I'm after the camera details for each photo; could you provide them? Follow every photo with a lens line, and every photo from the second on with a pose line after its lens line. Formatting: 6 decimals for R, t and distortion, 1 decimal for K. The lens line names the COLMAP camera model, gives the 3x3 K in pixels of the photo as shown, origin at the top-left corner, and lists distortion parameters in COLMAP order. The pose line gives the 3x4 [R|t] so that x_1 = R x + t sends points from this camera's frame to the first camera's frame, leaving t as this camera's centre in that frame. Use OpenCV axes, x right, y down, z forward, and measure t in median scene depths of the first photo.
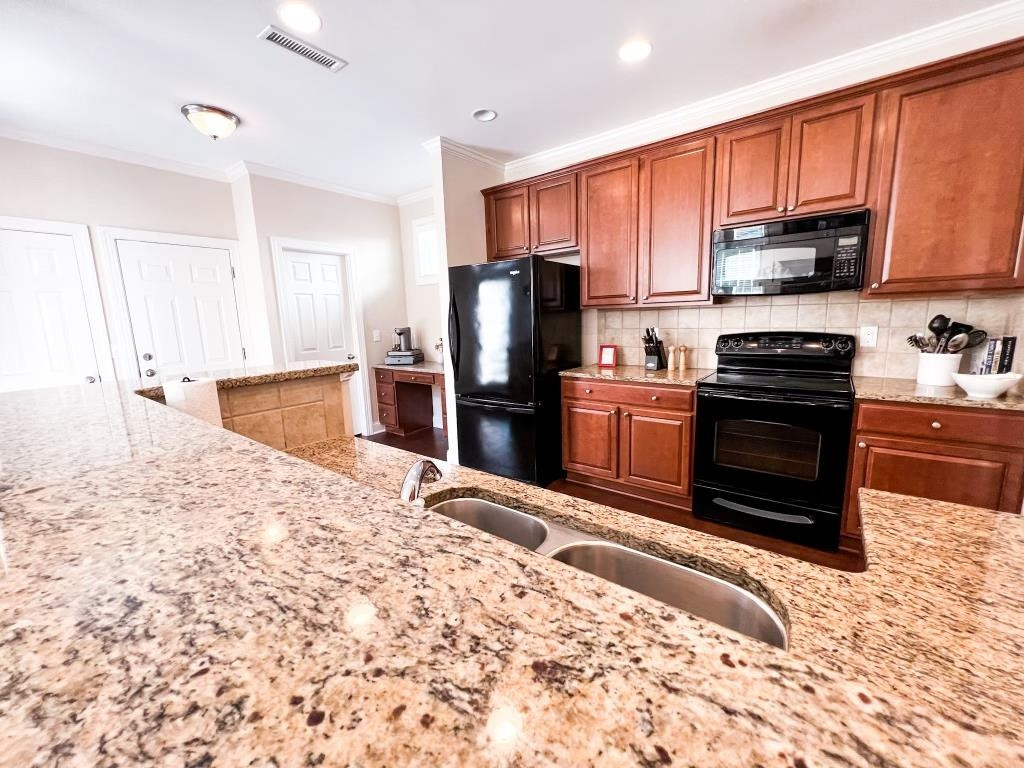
lens RADIAL K [[412.2, 0, 511.8], [0, 412.2, 380.5], [0, 0, 1]] dist [0.003023, 0.000242]
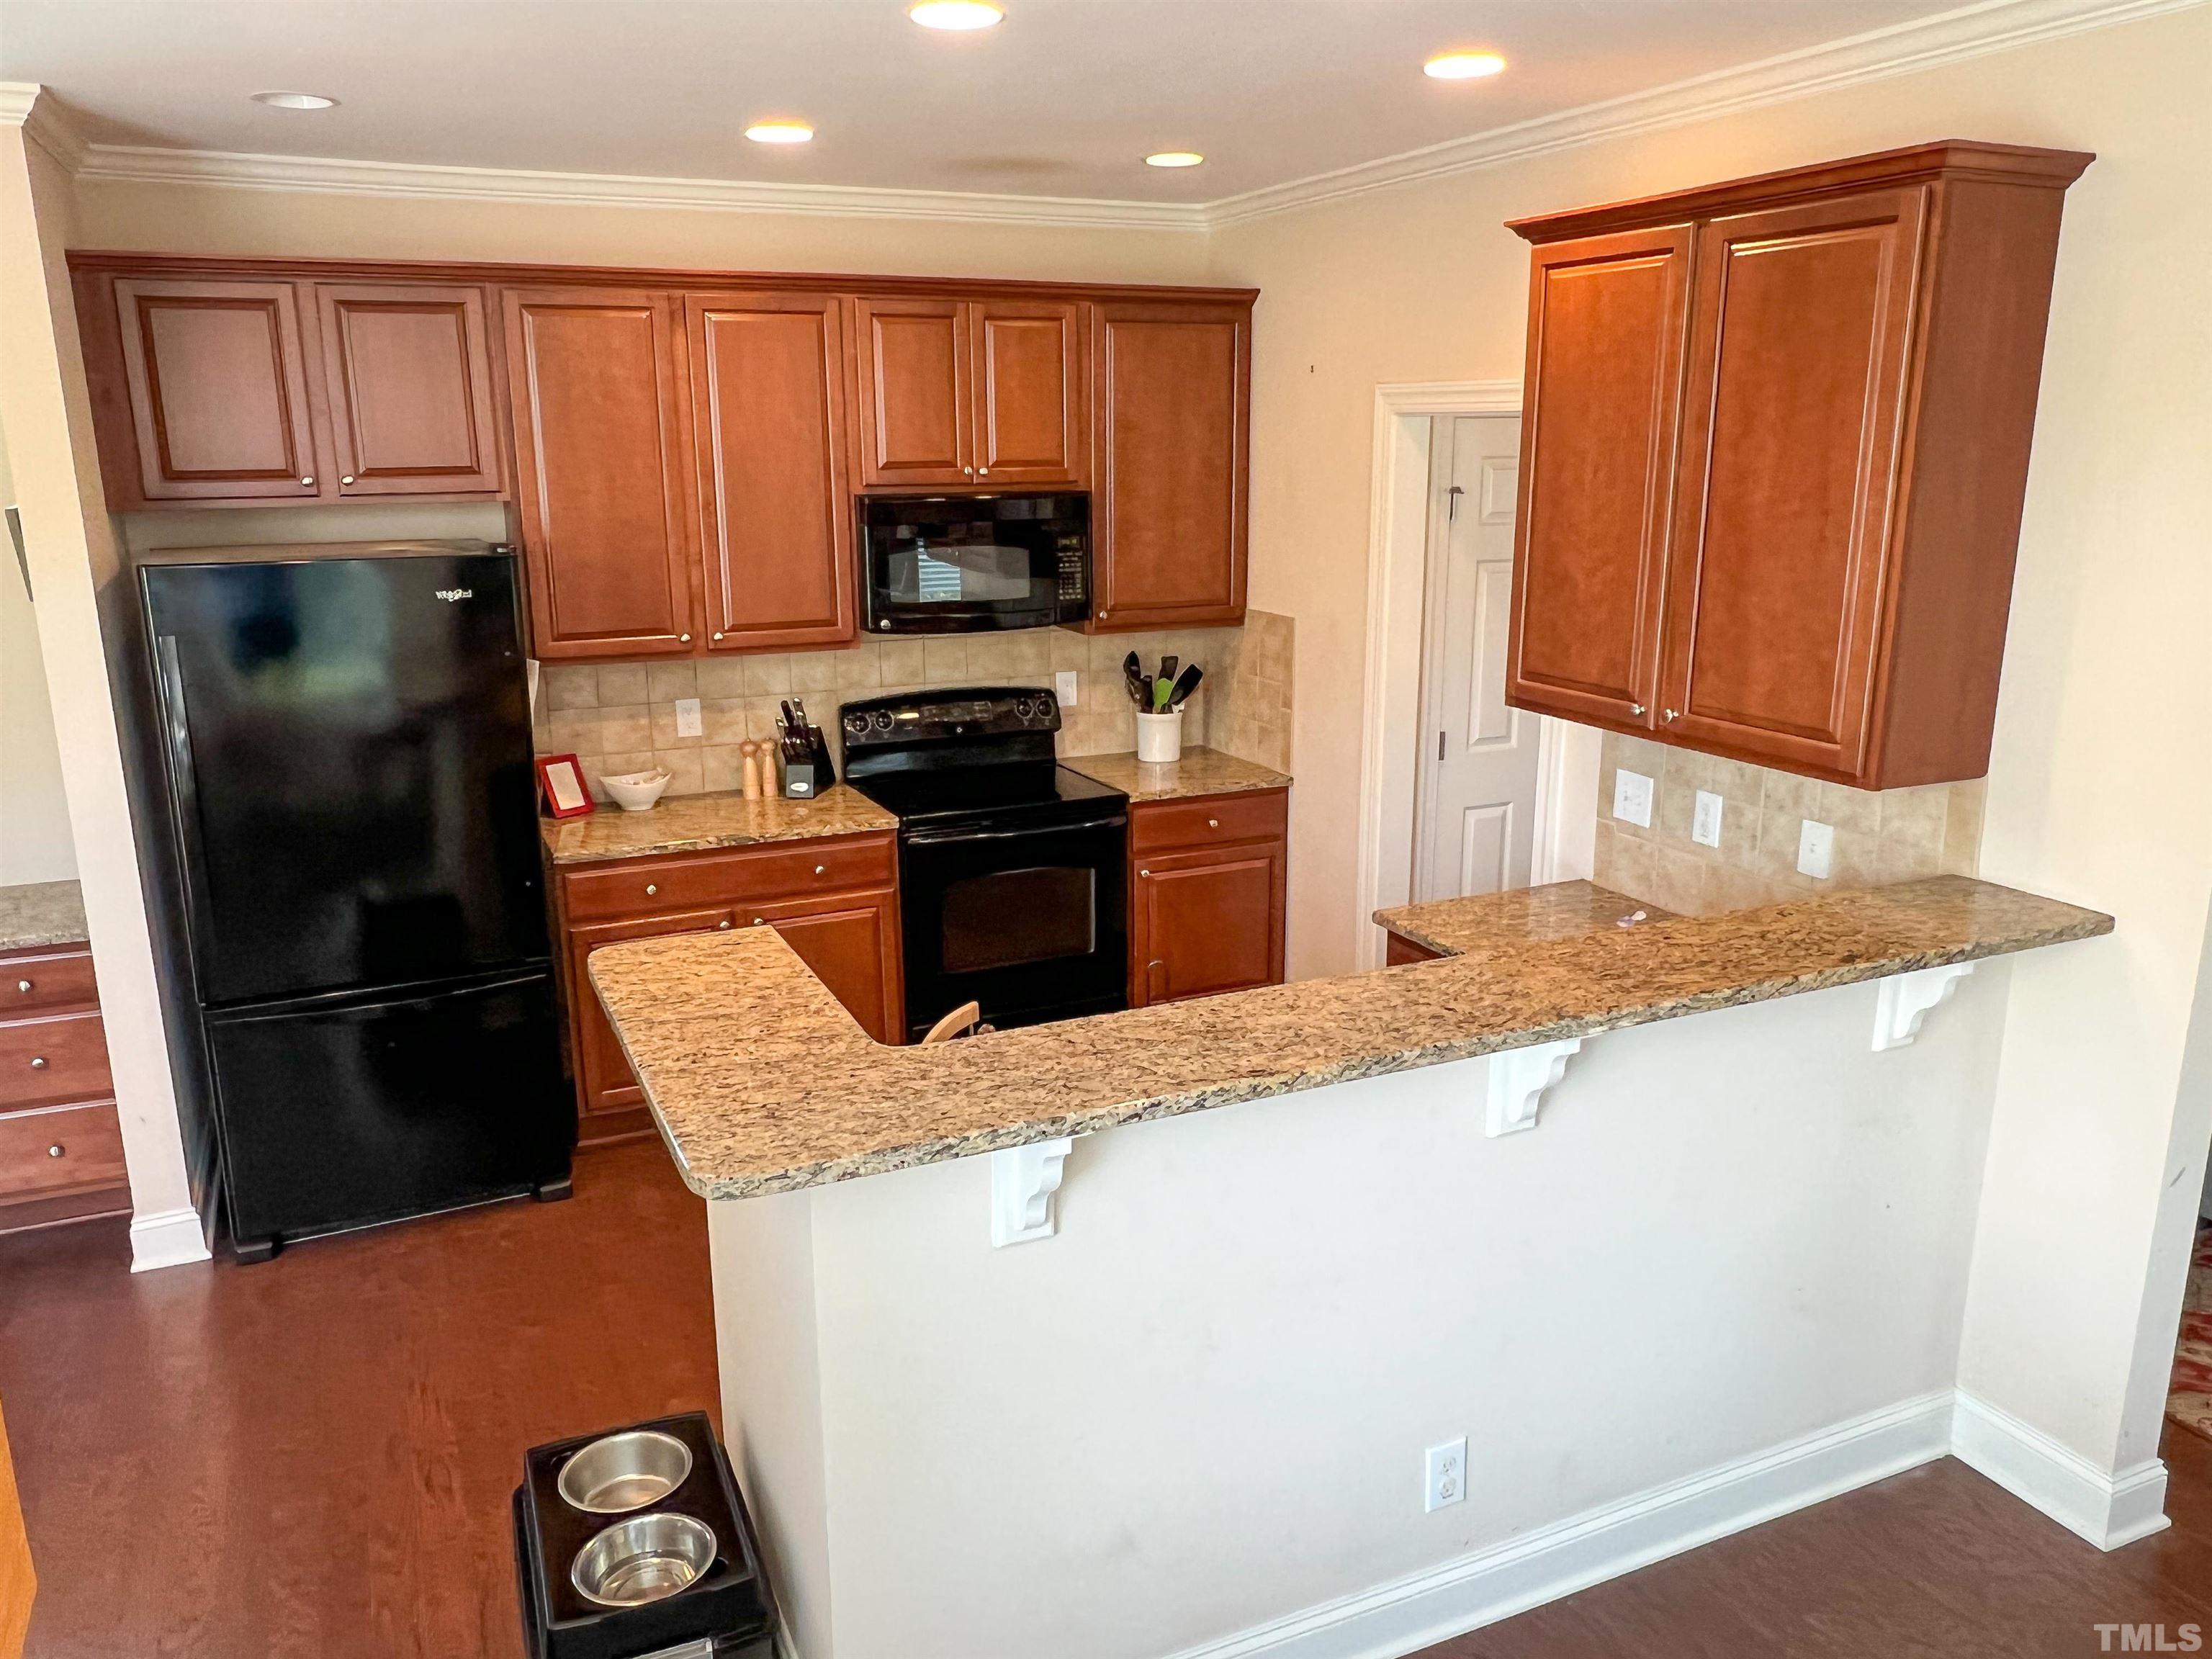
lens RADIAL K [[1624.2, 0, 1106.9], [0, 1624.2, 837.3], [0, 0, 1]] dist [-0.006775, -0.004571]
pose [[0.463450, -0.187934, 0.865964, -1.034285], [0.131543, 0.981014, 0.142503, -0.204182], [-0.876305, 0.047869, 0.479373, -0.112790]]
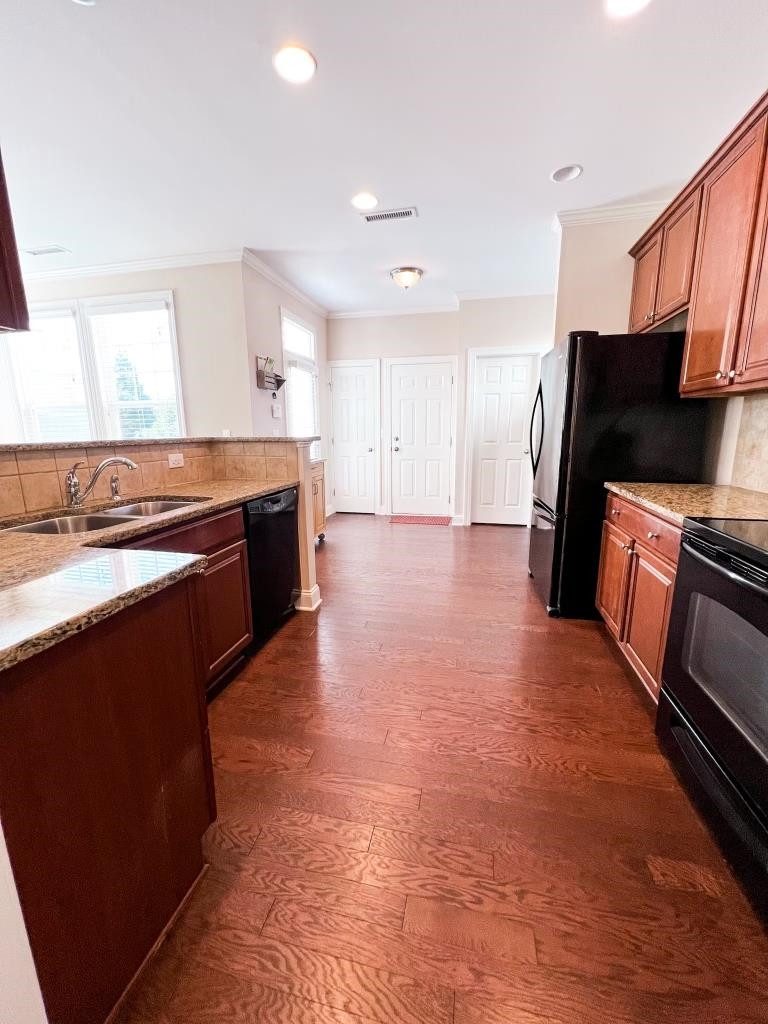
lens RADIAL K [[412.2, 0, 377.2], [0, 412.2, 509.3], [0, 0, 1]] dist [0.003023, 0.000242]
pose [[0.428303, 0.202647, -0.880619, 0.742252], [-0.142516, 0.977482, 0.155622, -0.038189], [0.892326, 0.058849, 0.447539, 0.323775]]
